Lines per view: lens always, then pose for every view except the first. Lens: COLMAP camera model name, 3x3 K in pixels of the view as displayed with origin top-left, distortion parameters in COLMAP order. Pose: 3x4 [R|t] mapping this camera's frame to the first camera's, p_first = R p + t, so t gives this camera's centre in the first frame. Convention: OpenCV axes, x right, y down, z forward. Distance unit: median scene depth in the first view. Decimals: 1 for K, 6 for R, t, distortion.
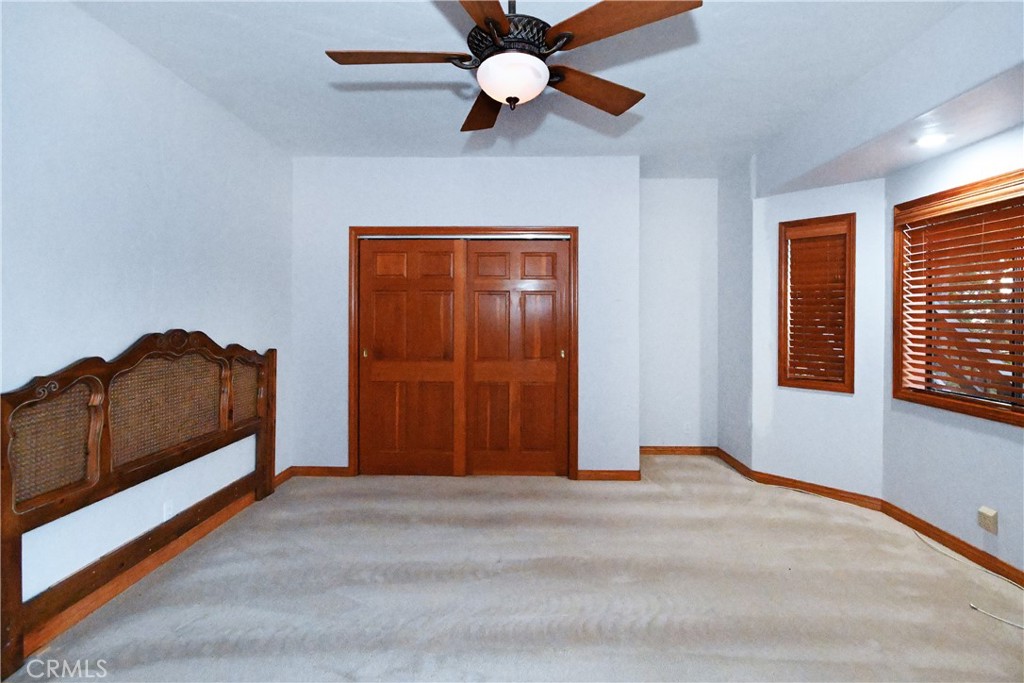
lens RADIAL K [[467.4, 0, 512.0], [0, 467.4, 313.9], [0, 0, 1]] dist [-0.026688, 0.000509]
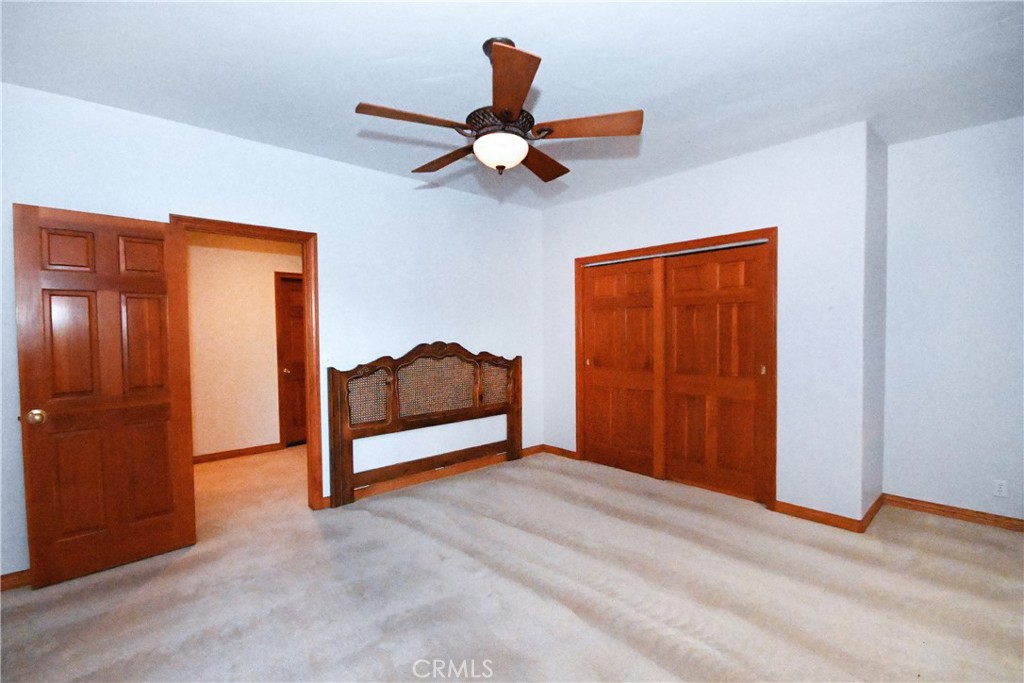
lens RADIAL K [[461.0, 0, 512.0], [0, 461.0, 341.5], [0, 0, 1]] dist [0.000663, 0.000349]
pose [[0.691026, 0.004904, -0.722813, 0.481773], [0.019576, 0.999483, 0.025496, -0.003229], [0.722565, -0.031768, 0.690573, 0.032707]]
